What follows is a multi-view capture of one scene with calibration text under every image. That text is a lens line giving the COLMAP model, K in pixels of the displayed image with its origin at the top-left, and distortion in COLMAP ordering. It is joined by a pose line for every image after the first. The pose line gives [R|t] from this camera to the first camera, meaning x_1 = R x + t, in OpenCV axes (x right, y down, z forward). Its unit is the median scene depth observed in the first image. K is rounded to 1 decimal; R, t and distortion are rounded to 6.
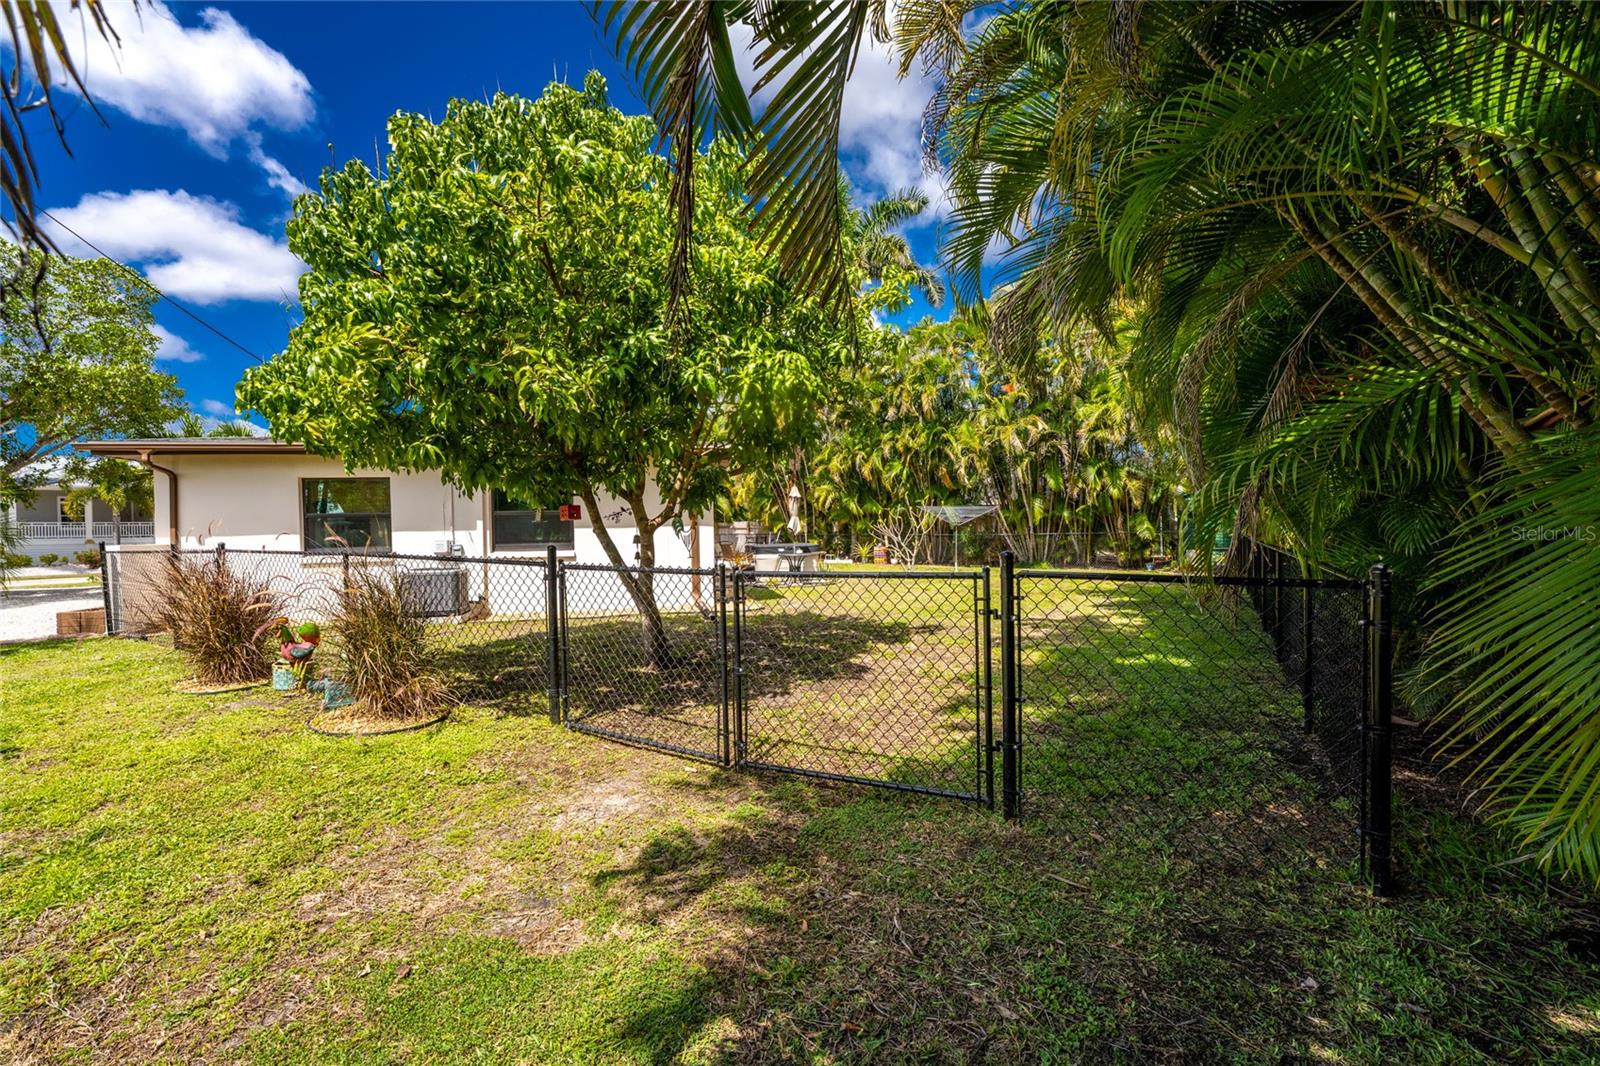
lens RADIAL K [[654.5, 0, 797.9], [0, 654.5, 547.5], [0, 0, 1]] dist [-0.025376, 0.003061]
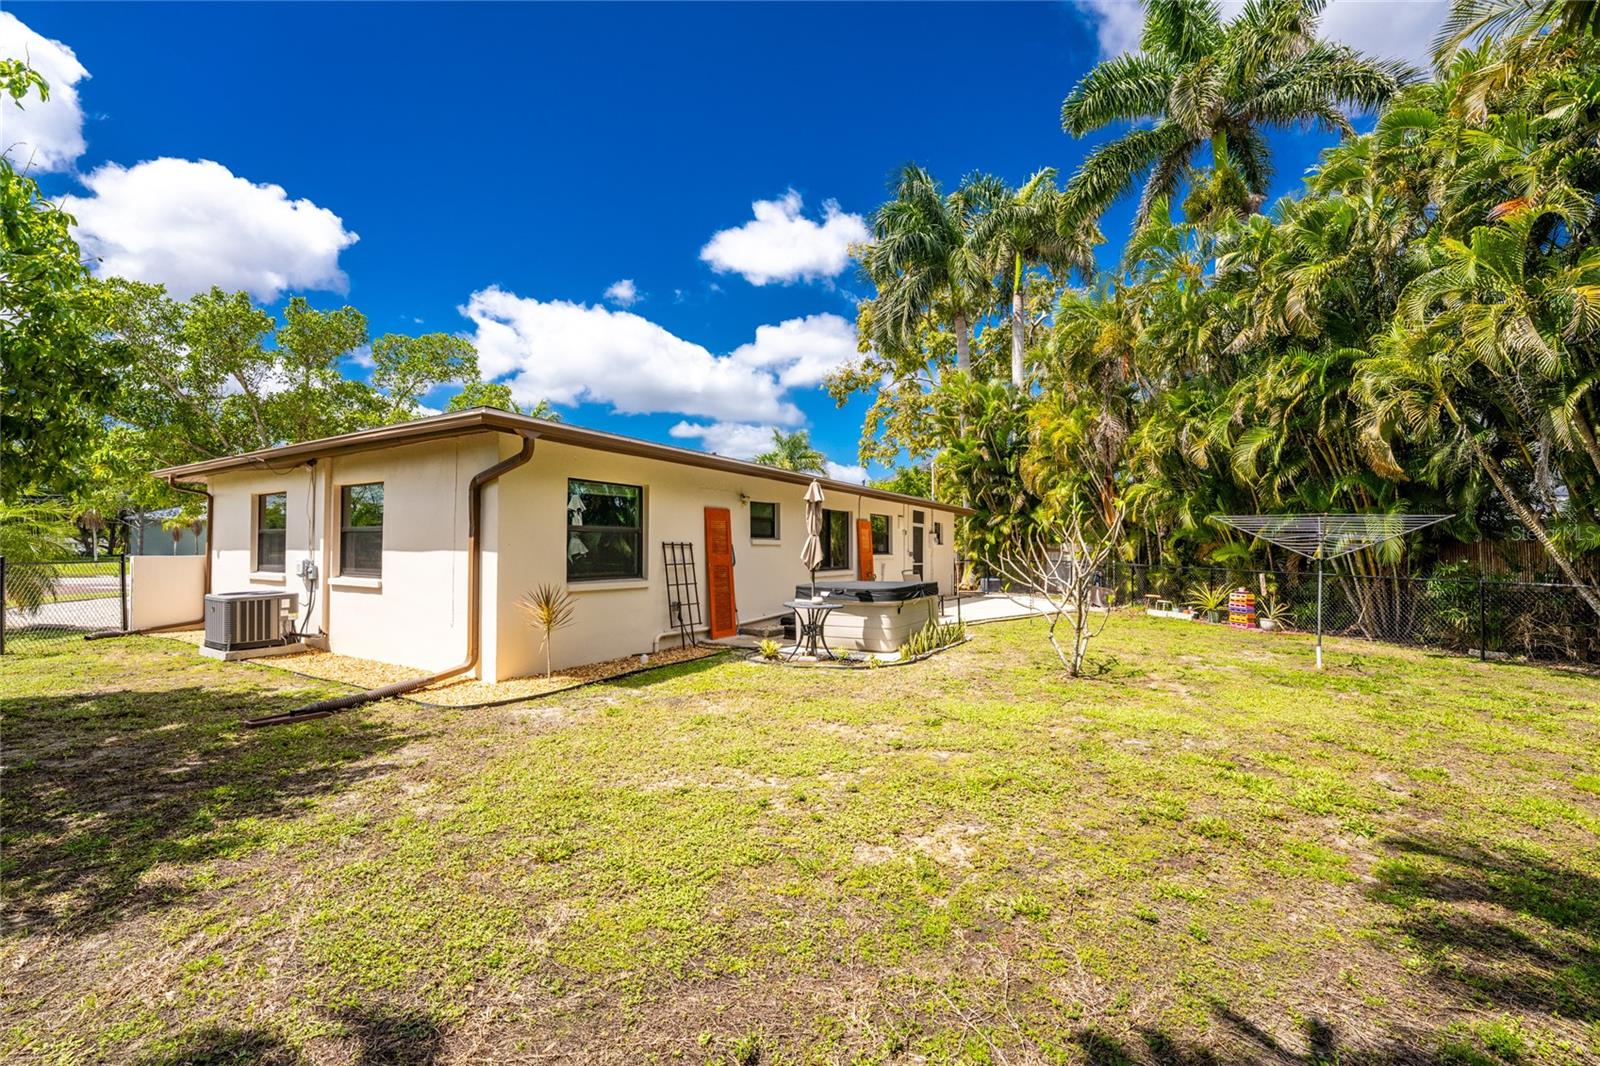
lens RADIAL K [[654.5, 0, 793.0], [0, 654.5, 536.2], [0, 0, 1]] dist [-0.025376, 0.003061]
pose [[0.706394, 0.007606, -0.707778, 0.290178], [-0.037526, 0.998938, -0.026718, -0.023715], [0.706823, 0.045434, 0.705930, 0.440899]]
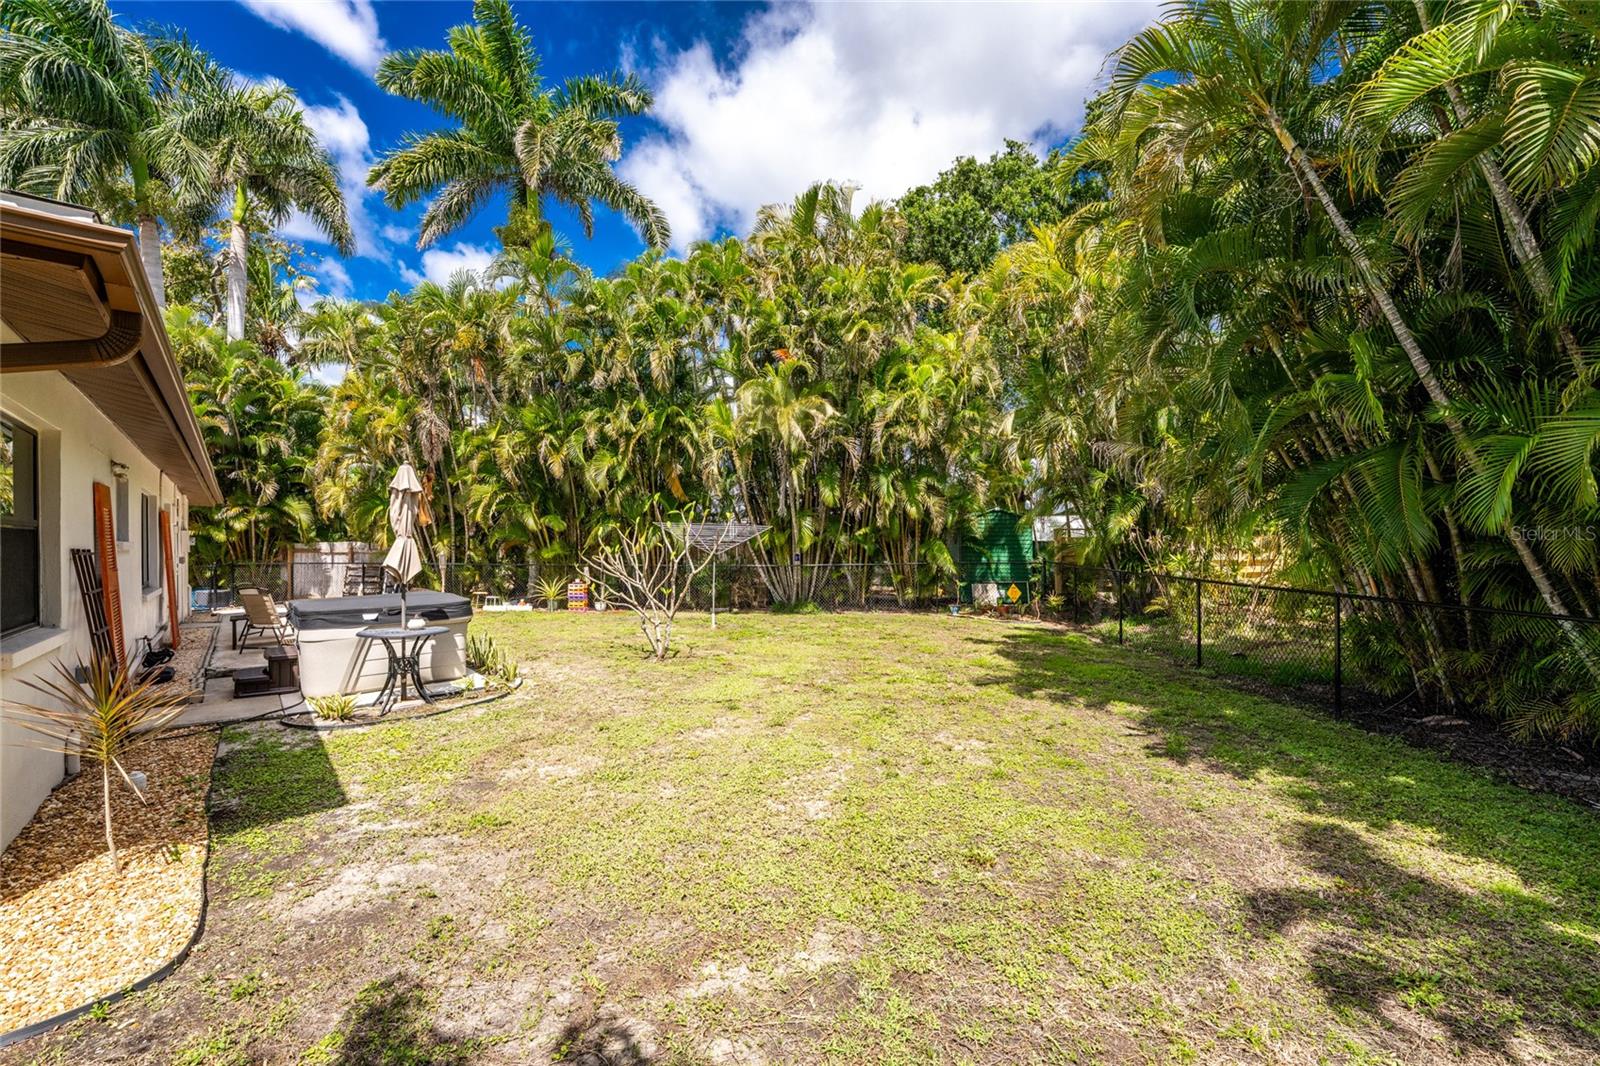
lens RADIAL K [[654.5, 0, 789.6], [0, 654.5, 540.9], [0, 0, 1]] dist [-0.025376, 0.003061]
pose [[0.888299, 0.013820, 0.459057, 0.017351], [0.004176, 0.999263, -0.038164, -0.021880], [-0.459246, 0.035818, 0.887587, 0.390210]]
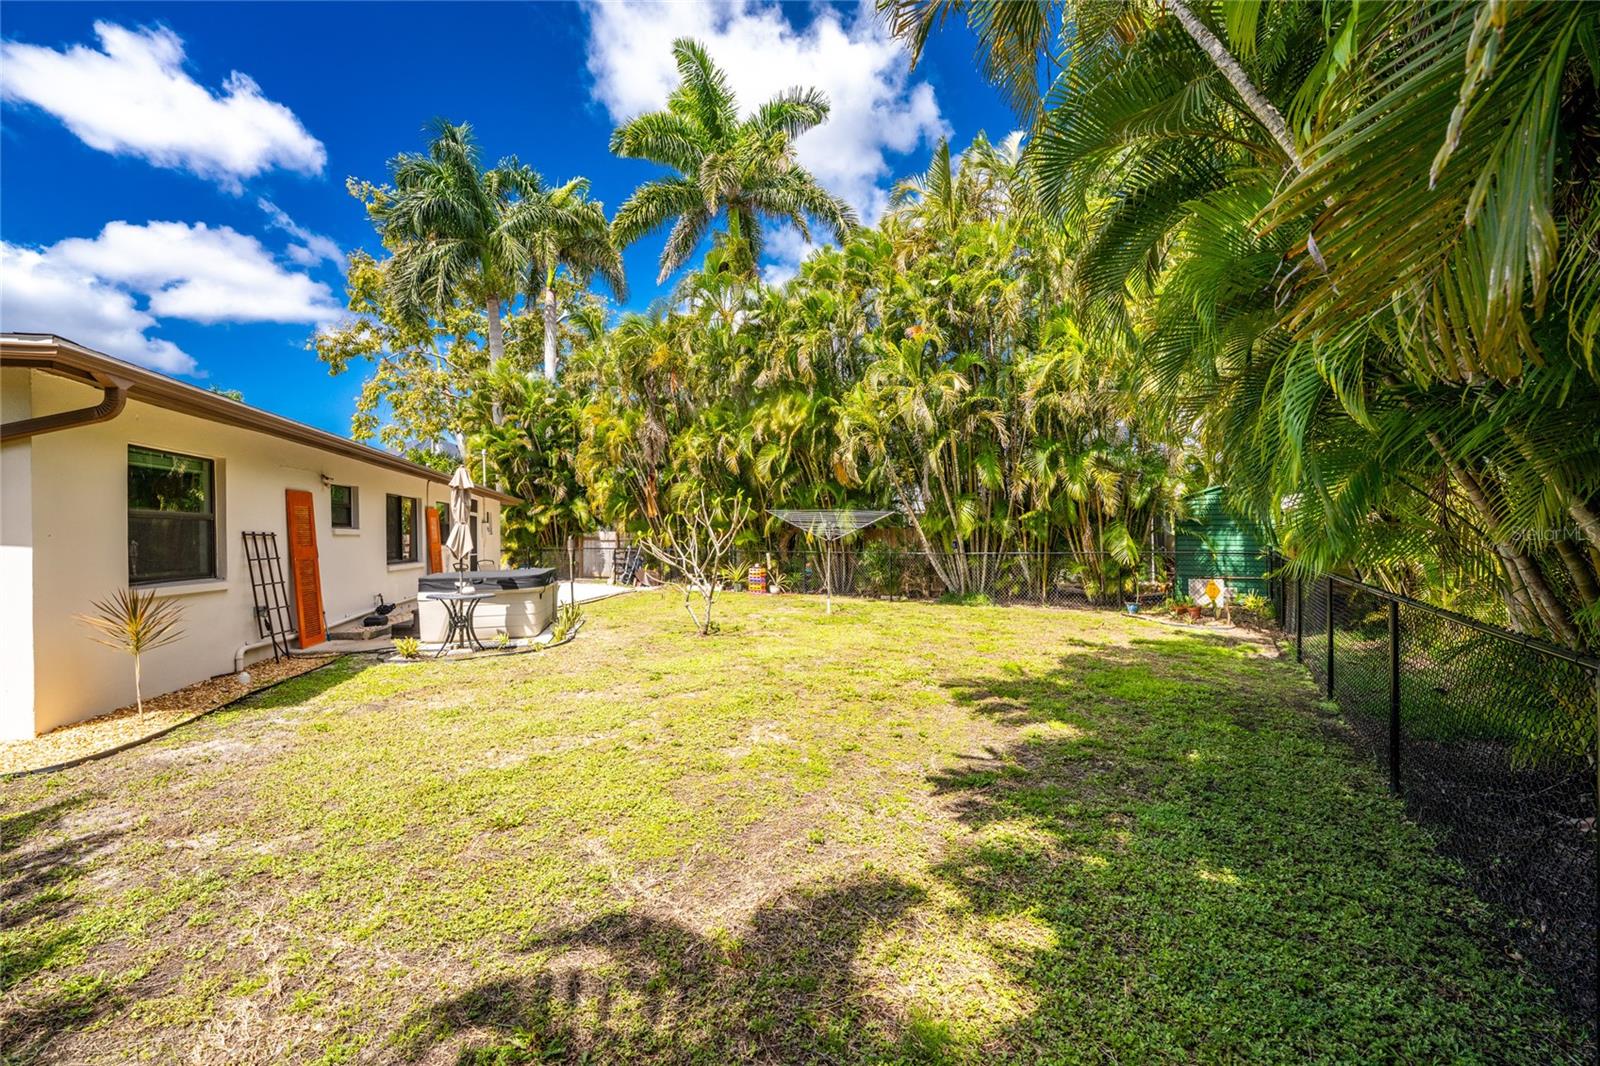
lens RADIAL K [[654.5, 0, 794.7], [0, 654.5, 541.6], [0, 0, 1]] dist [-0.025376, 0.003061]
pose [[0.999874, 0.007791, -0.013812, 0.213129], [-0.008094, 0.999726, -0.021969, -0.017583], [0.013637, 0.022078, 0.999663, 0.346600]]
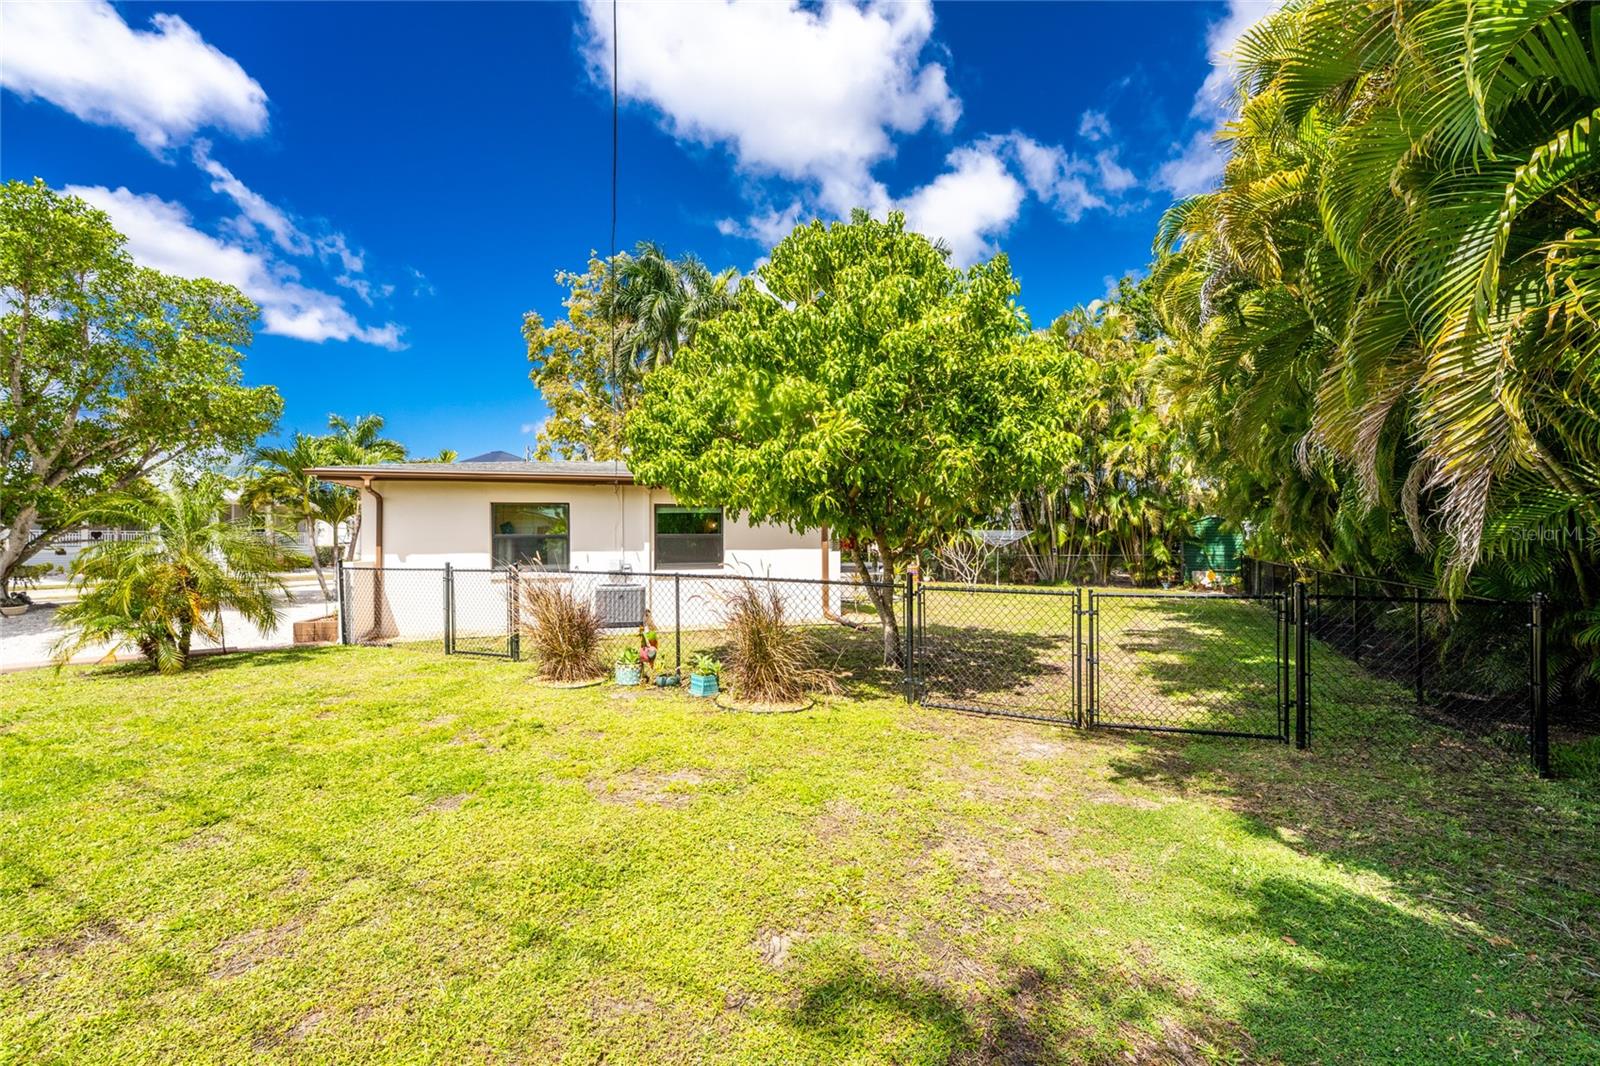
lens RADIAL K [[654.5, 0, 779.6], [0, 654.5, 530.7], [0, 0, 1]] dist [-0.025376, 0.003061]
pose [[0.998761, 0.011546, 0.048413, -0.177216], [-0.009138, 0.998723, -0.049678, -0.004015], [-0.048925, 0.049174, 0.997591, -0.088197]]
